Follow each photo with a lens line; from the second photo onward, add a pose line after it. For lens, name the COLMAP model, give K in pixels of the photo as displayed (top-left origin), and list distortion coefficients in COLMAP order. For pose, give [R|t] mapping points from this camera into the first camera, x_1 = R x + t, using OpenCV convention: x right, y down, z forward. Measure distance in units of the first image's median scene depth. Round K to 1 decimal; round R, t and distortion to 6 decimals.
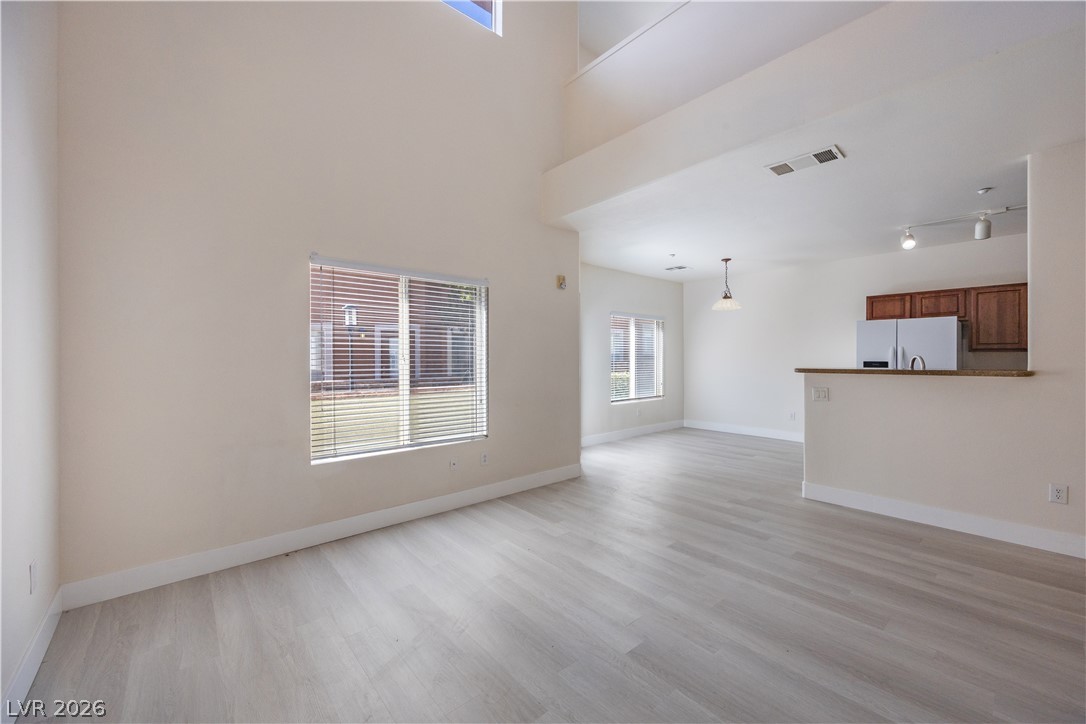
lens RADIAL K [[425.3, 0, 539.5], [0, 425.3, 356.5], [0, 0, 1]] dist [-0.001953, -0.000289]
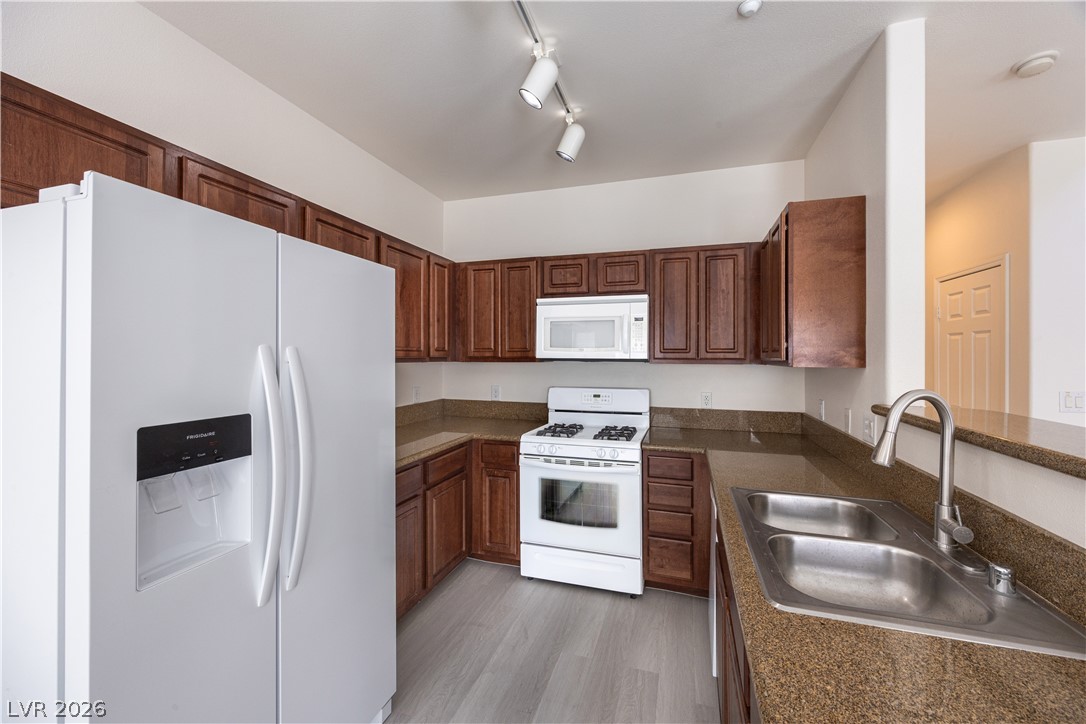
lens RADIAL K [[415.5, 0, 562.4], [0, 415.5, 359.7], [0, 0, 1]] dist [-0.001765, -0.000201]
pose [[-0.538674, -0.001939, 0.842512, 0.819868], [-0.002326, 0.999997, 0.000815, -0.022415], [-0.842511, -0.001521, -0.538677, 1.421492]]
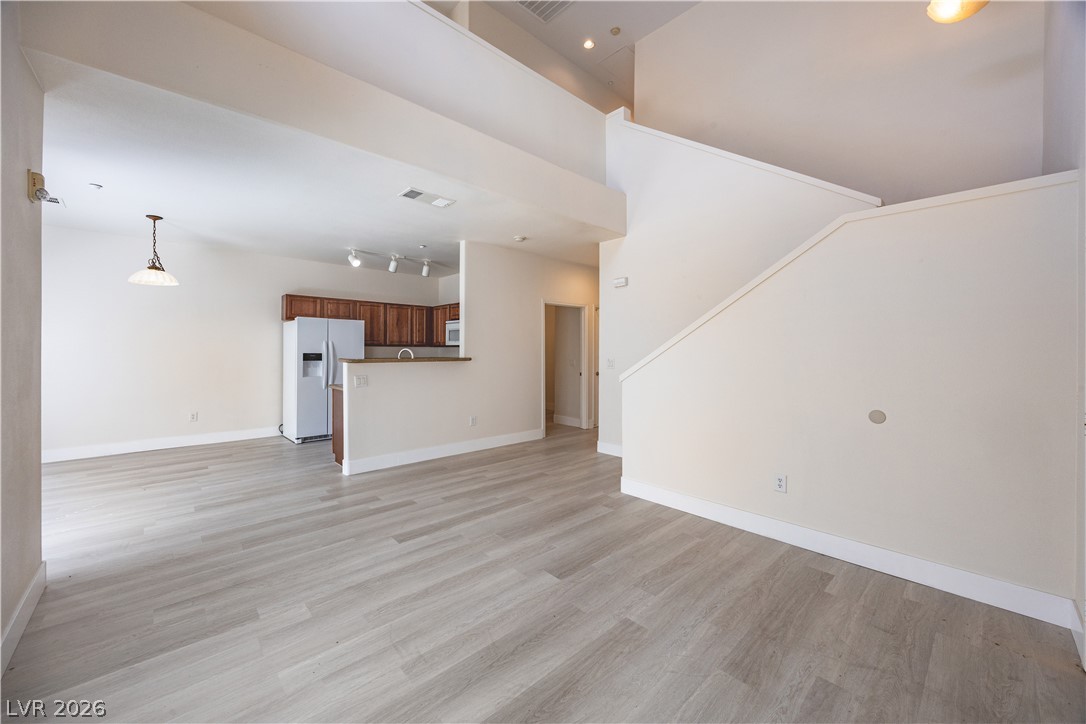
lens RADIAL K [[416.8, 0, 560.6], [0, 416.8, 351.3], [0, 0, 1]] dist [-0.000034, 0.000399]
pose [[-0.056194, 0.000119, 0.998420, -0.562383], [-0.004251, 0.999991, -0.000359, 0.005545], [-0.998411, -0.004265, -0.056193, 0.573042]]
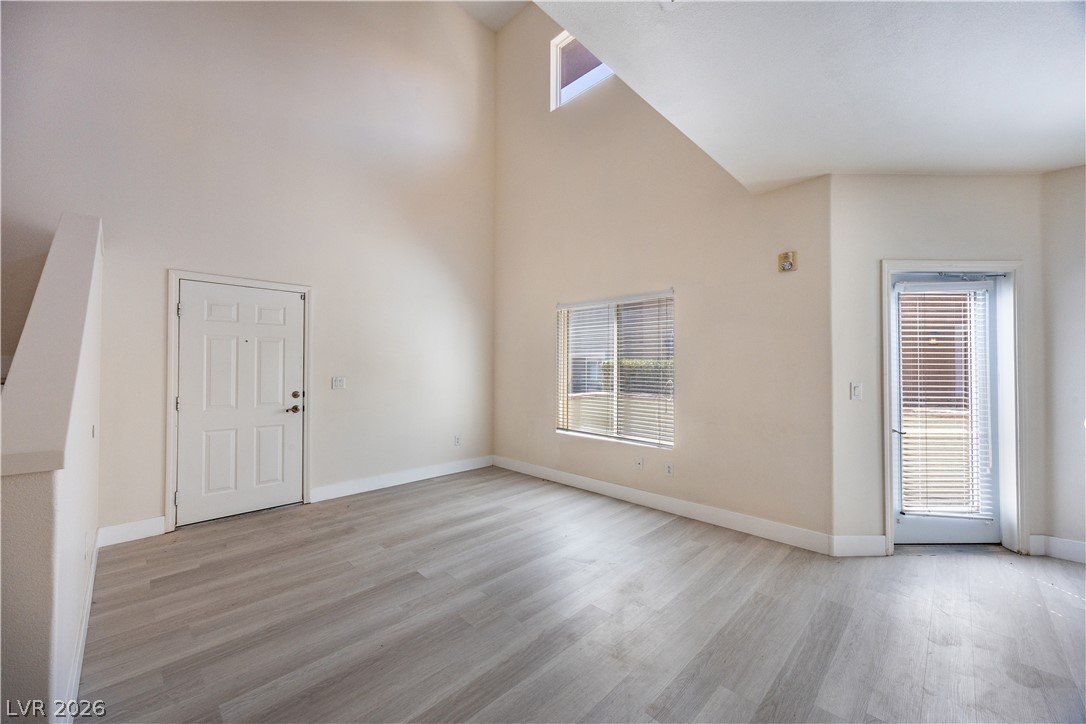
lens RADIAL K [[415.5, 0, 562.4], [0, 415.5, 359.7], [0, 0, 1]] dist [-0.001765, -0.000201]
pose [[0.102858, -0.013930, -0.994599, 0.899125], [-0.000717, 0.999901, -0.014078, -0.002273], [0.994696, 0.002162, 0.102838, 0.721577]]
